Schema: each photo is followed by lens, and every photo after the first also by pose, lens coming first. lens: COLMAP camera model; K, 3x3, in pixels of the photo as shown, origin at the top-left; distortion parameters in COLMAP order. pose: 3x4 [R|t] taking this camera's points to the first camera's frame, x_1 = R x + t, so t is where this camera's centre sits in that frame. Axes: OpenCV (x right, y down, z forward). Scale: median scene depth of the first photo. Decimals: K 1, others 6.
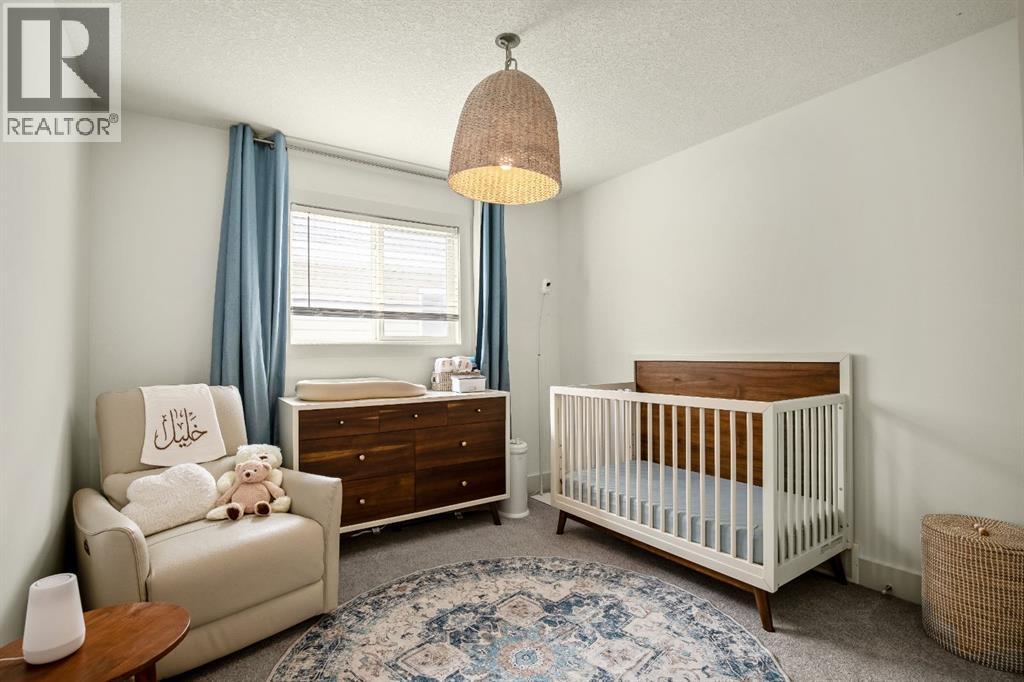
lens RADIAL K [[483.7, 0, 508.5], [0, 483.7, 349.7], [0, 0, 1]] dist [-0.016164, 0.001229]
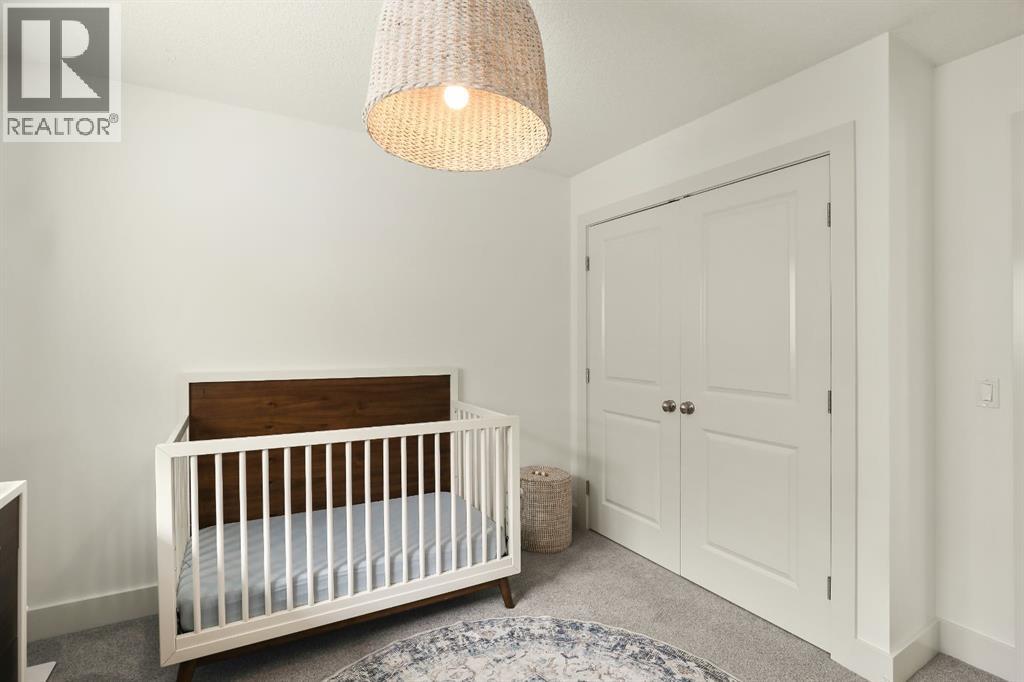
lens RADIAL K [[483.7, 0, 509.3], [0, 483.7, 340.3], [0, 0, 1]] dist [-0.016164, 0.001229]
pose [[0.083257, 0.008901, 0.996488, -0.547928], [-0.015811, 0.999846, -0.007610, -0.056641], [-0.996403, -0.015122, 0.083385, 0.766143]]
